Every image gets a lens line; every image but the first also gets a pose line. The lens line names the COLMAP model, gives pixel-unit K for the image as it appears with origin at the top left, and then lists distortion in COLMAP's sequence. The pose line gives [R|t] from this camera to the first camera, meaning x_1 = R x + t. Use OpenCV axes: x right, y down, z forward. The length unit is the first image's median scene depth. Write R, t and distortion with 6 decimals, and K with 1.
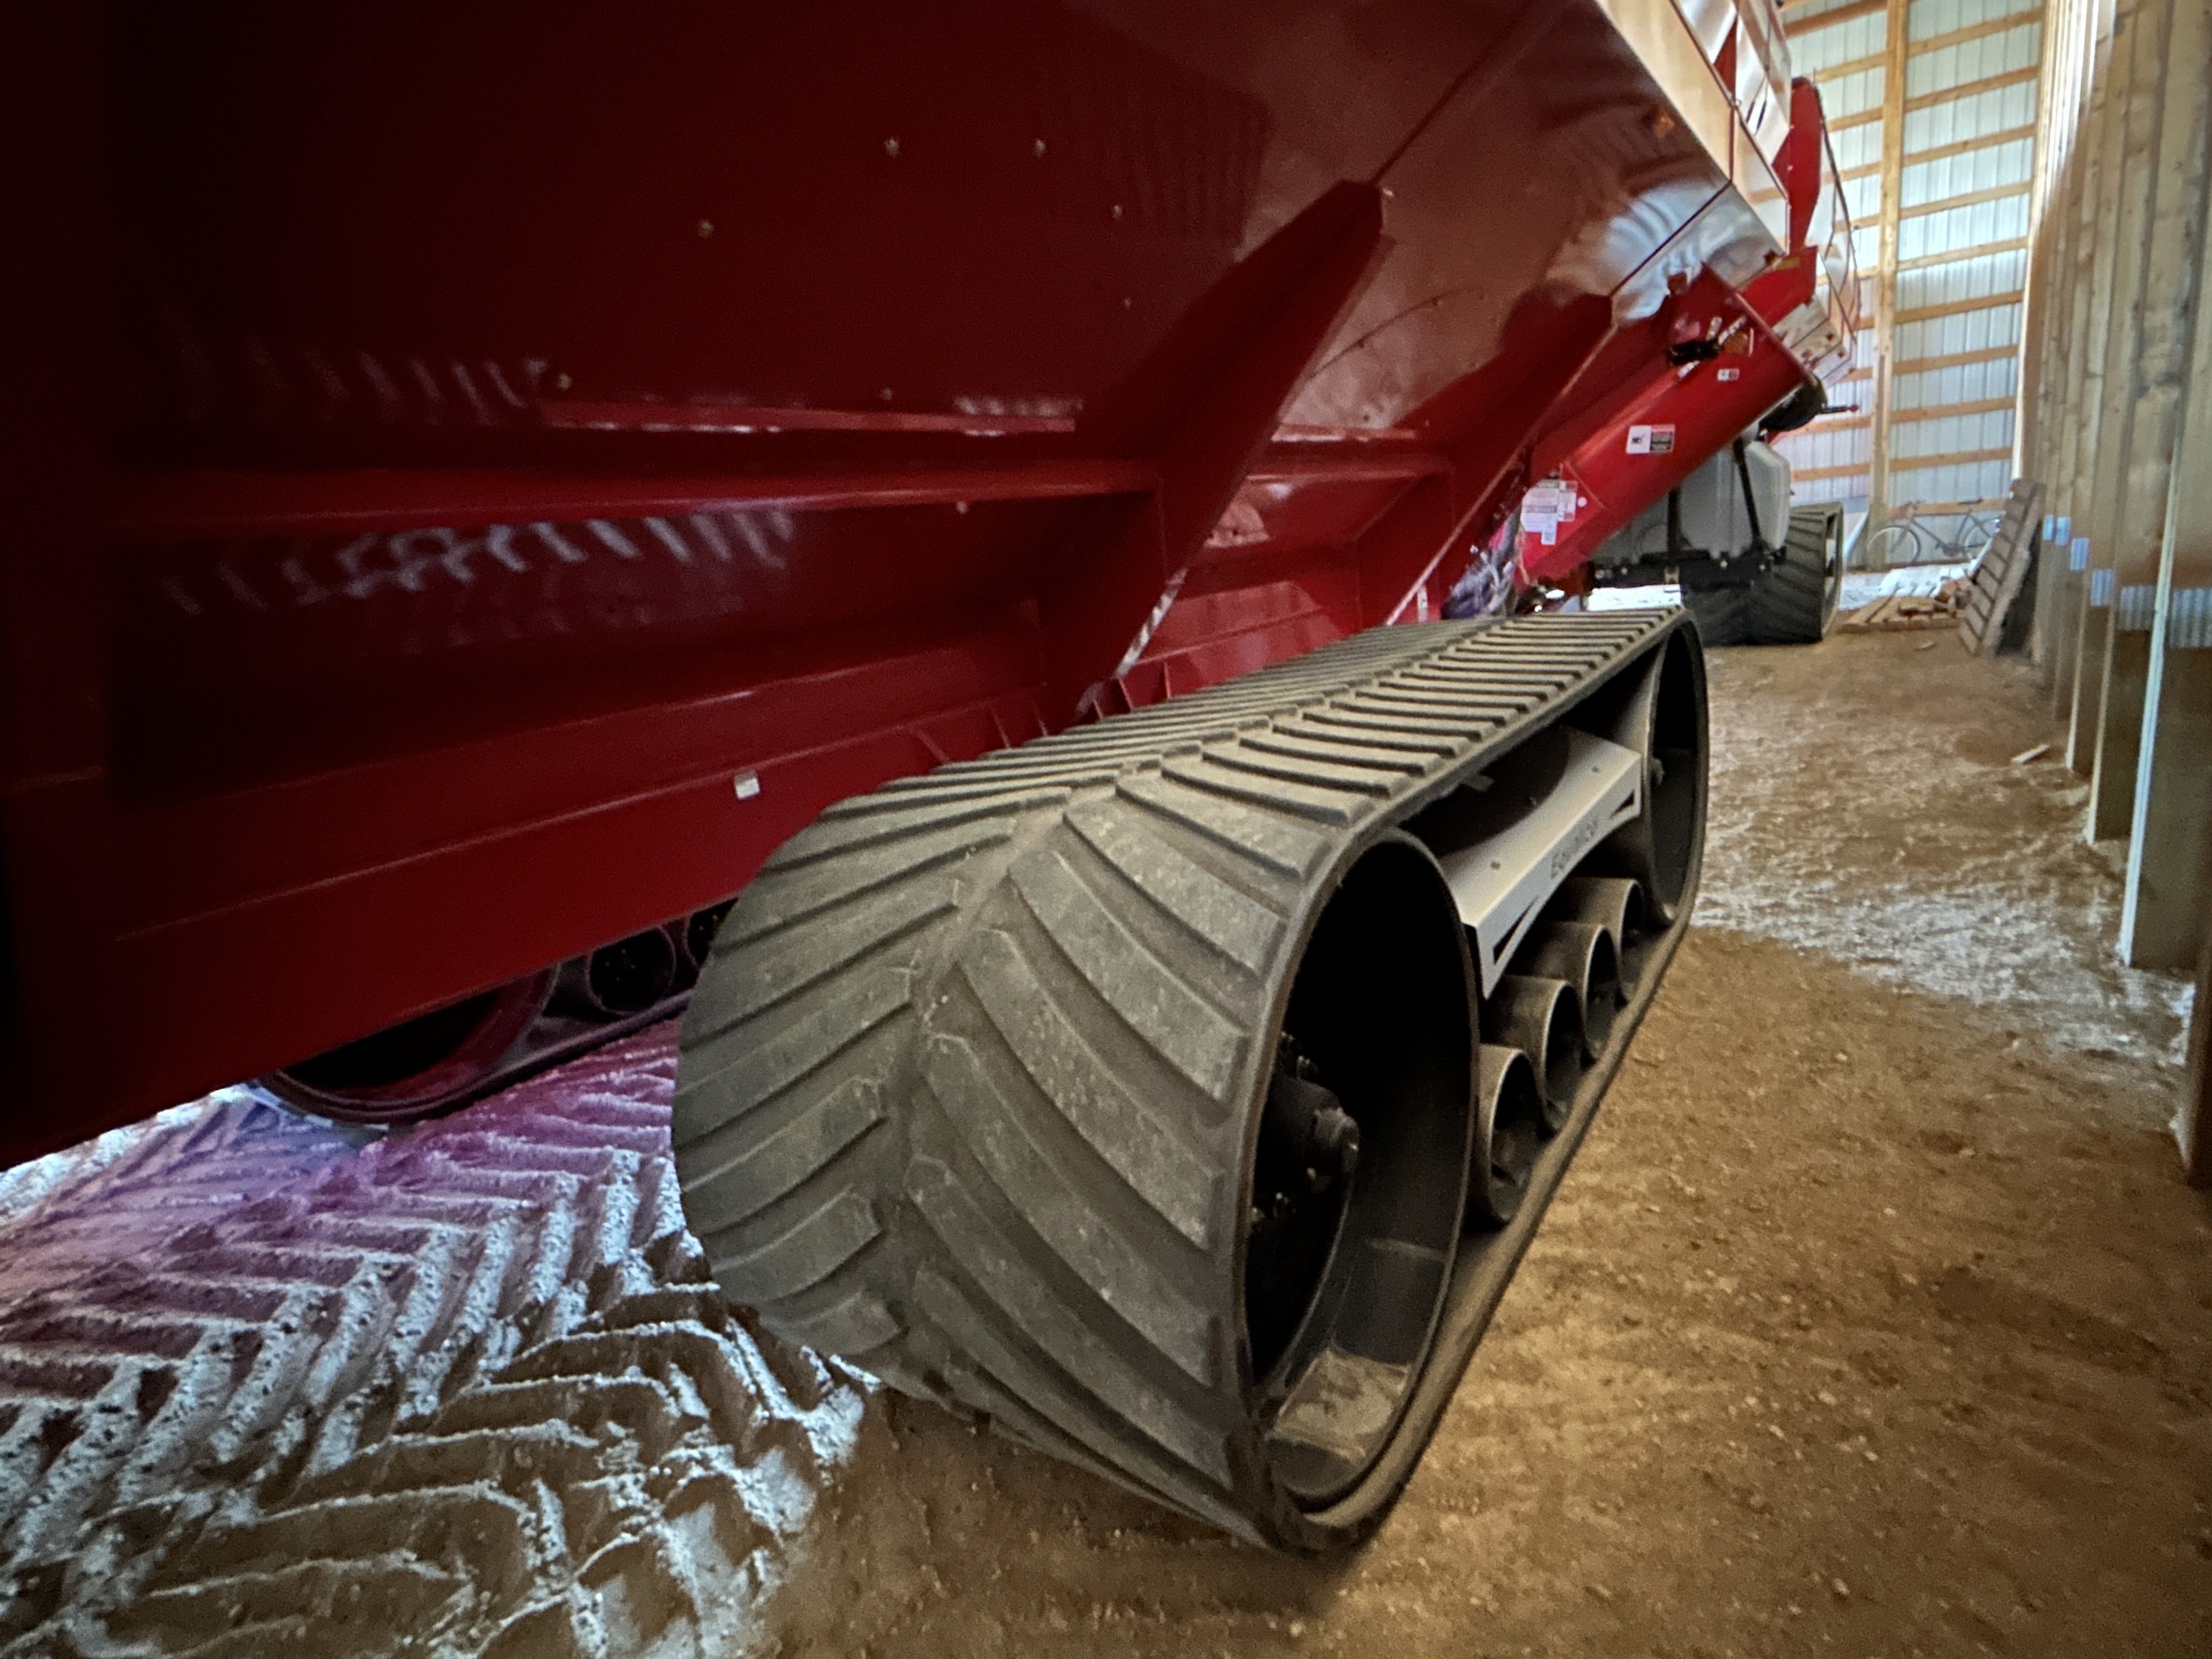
lens RADIAL K [[1165.6, 0, 1108.4], [0, 1165.6, 823.7], [0, 0, 1]] dist [0.001500, 0.002321]
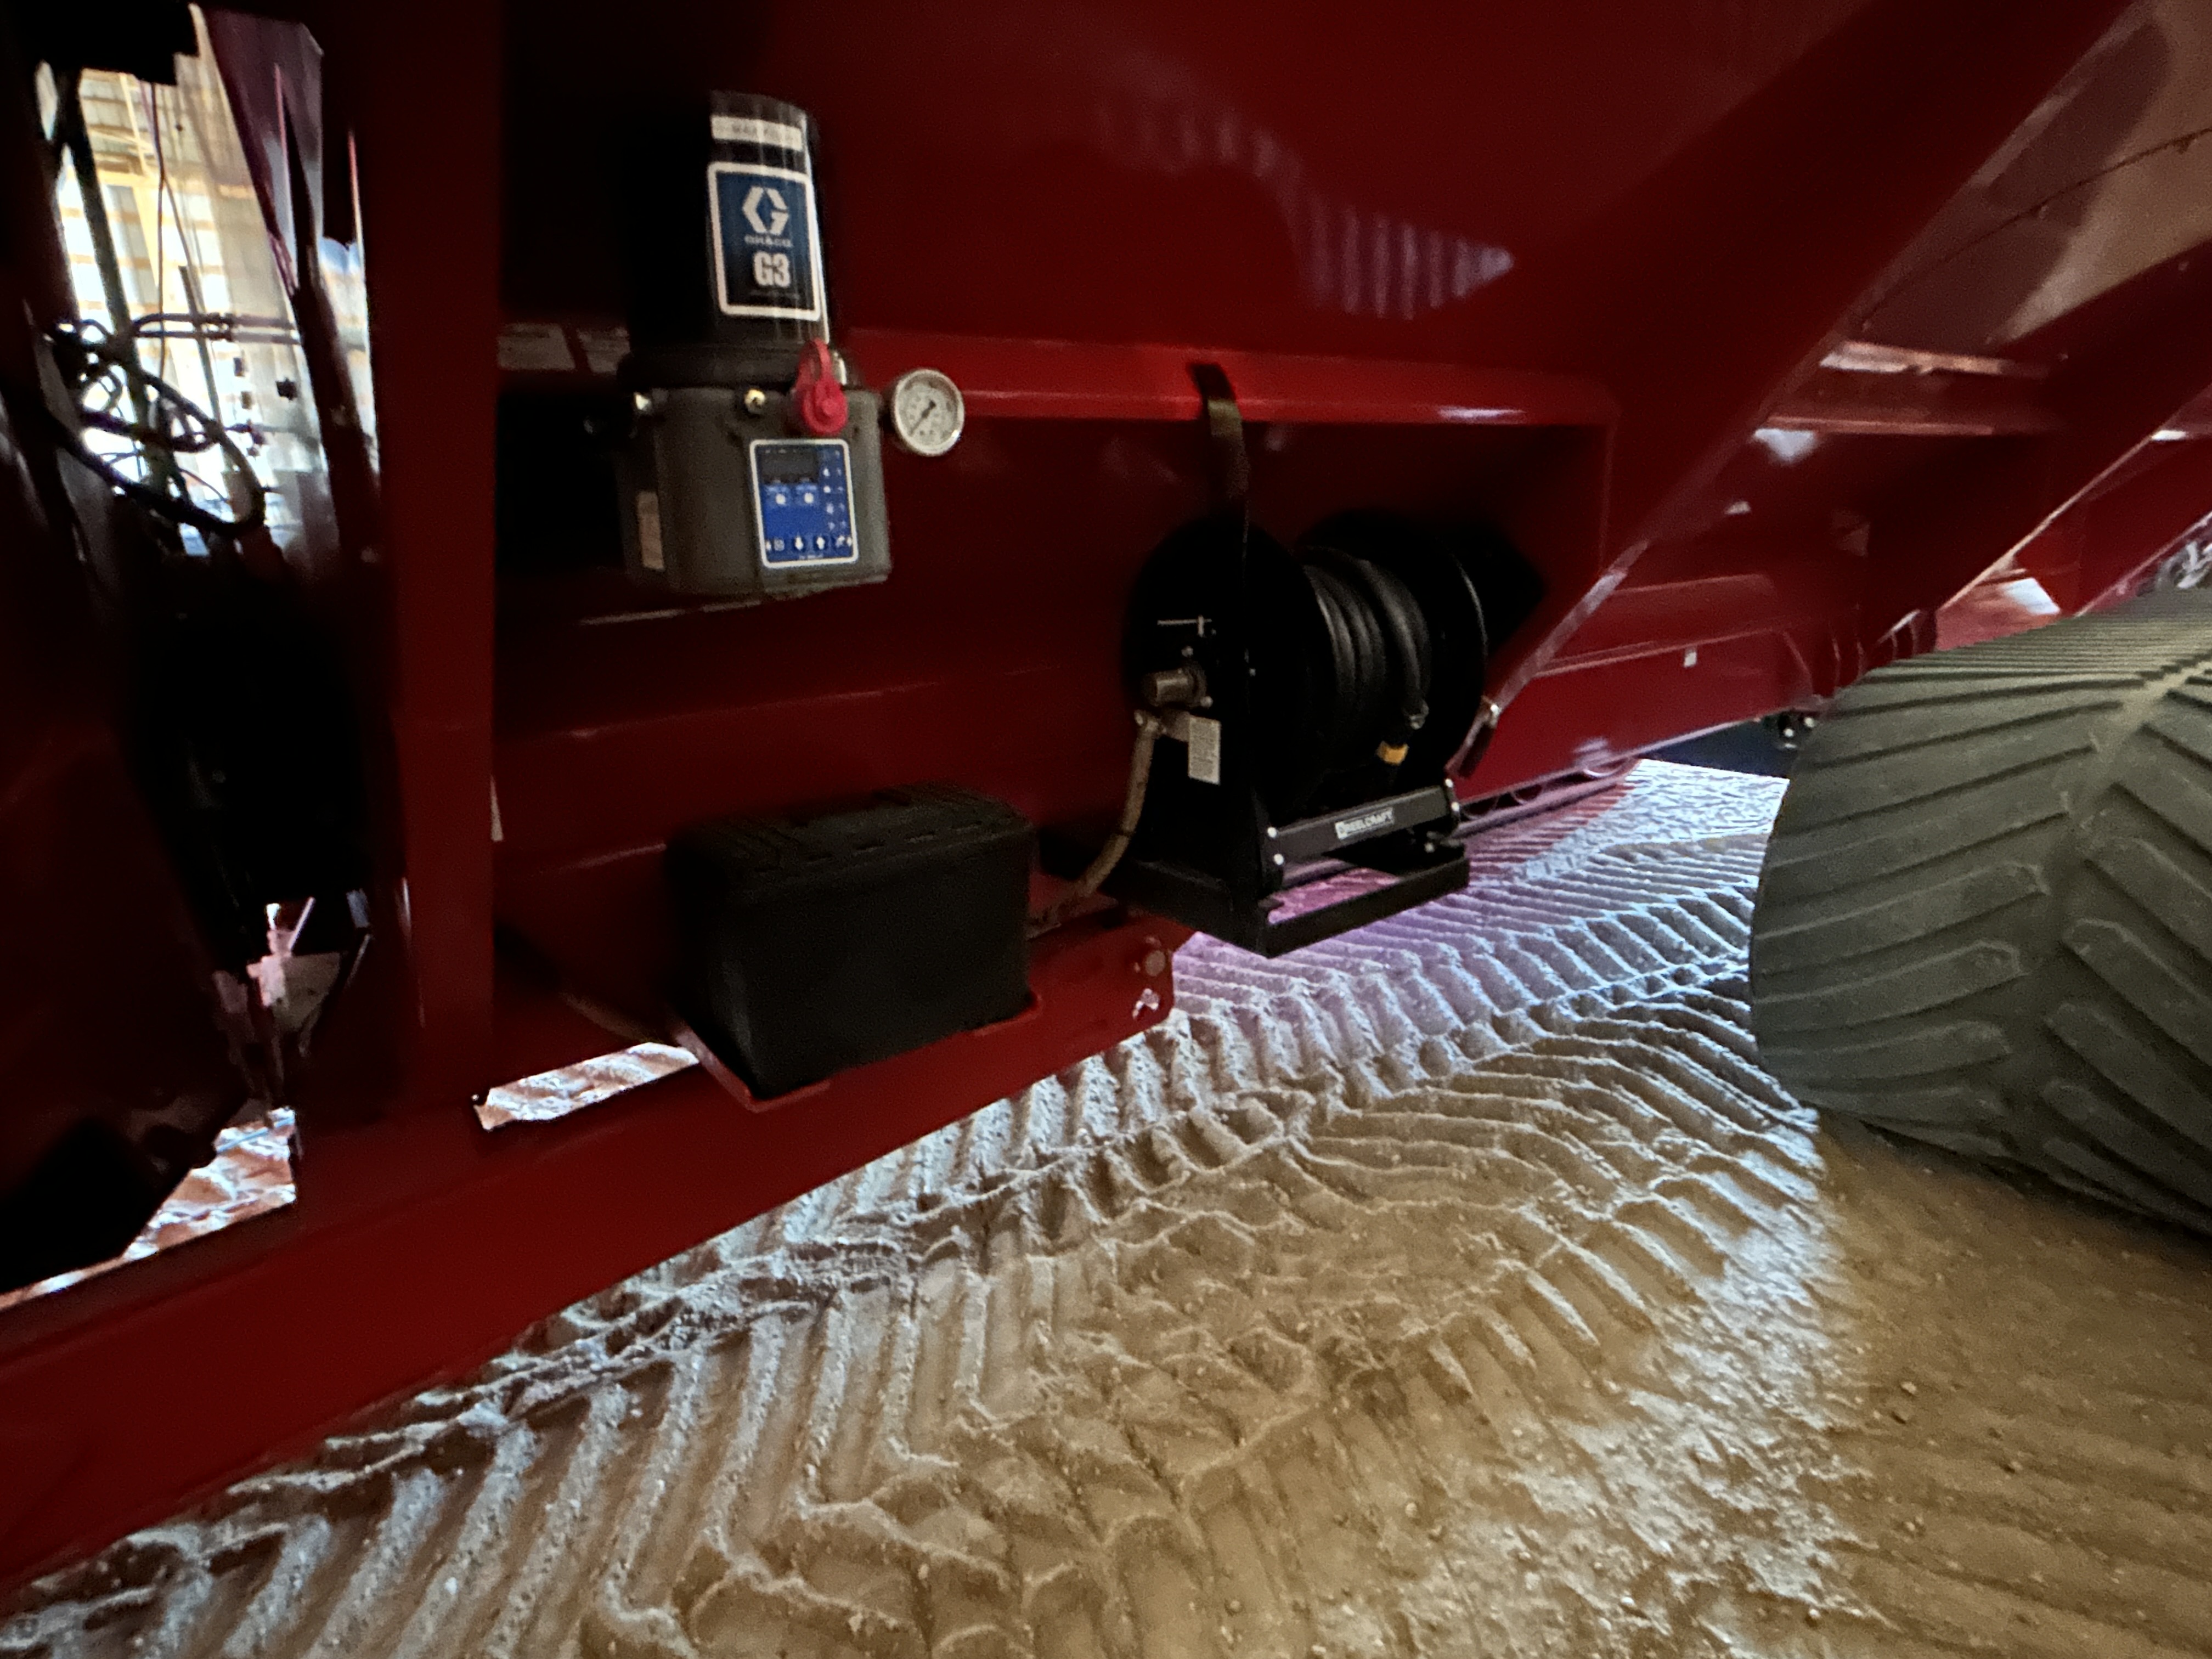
lens RADIAL K [[1173.1, 0, 1106.0], [0, 1173.1, 829.5], [0, 0, 1]] dist [-0.002782, 0.000440]
pose [[0.950209, 0.153100, -0.271411, -0.169812], [-0.138408, 0.987711, 0.072590, 0.045688], [0.279189, -0.031410, 0.959722, -0.117281]]
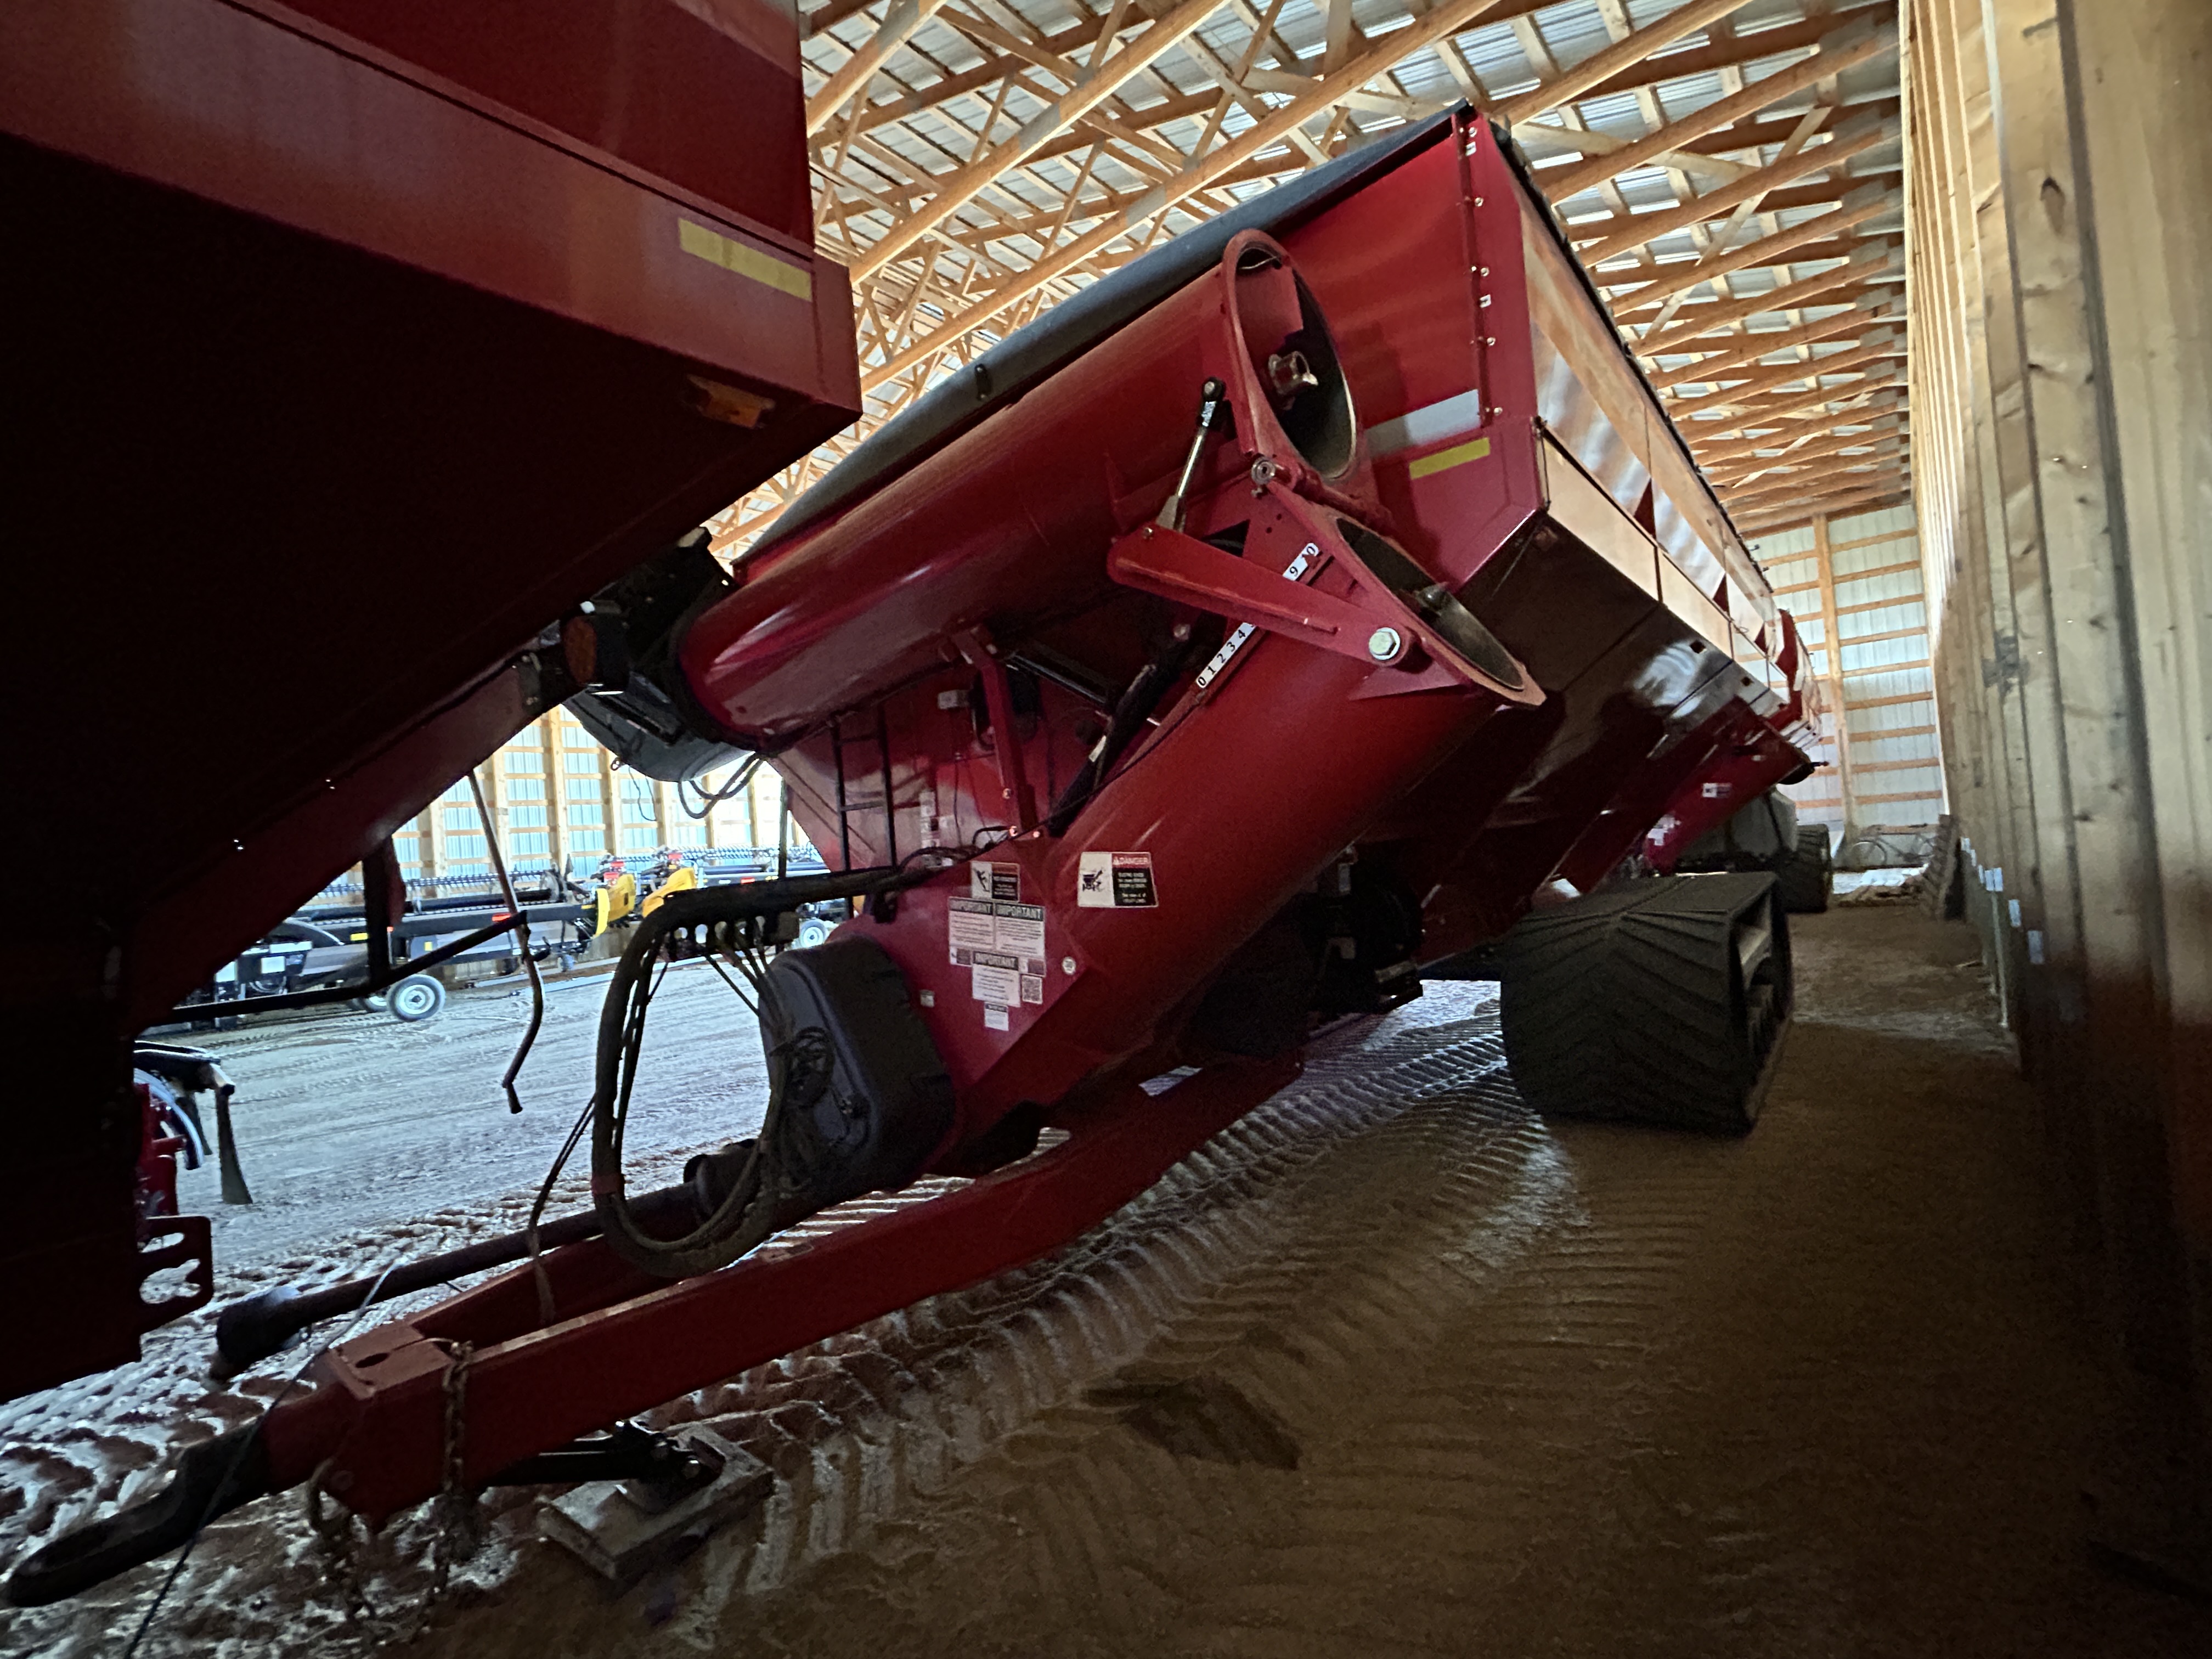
lens RADIAL K [[966.6, 0, 1102.7], [0, 966.6, 834.6], [0, 0, 1]] dist [-0.000755, -0.000375]
pose [[0.995858, 0.023053, -0.087956, -0.290936], [-0.043303, 0.970827, -0.235839, 0.108990], [0.079953, 0.238671, 0.967804, -0.422028]]
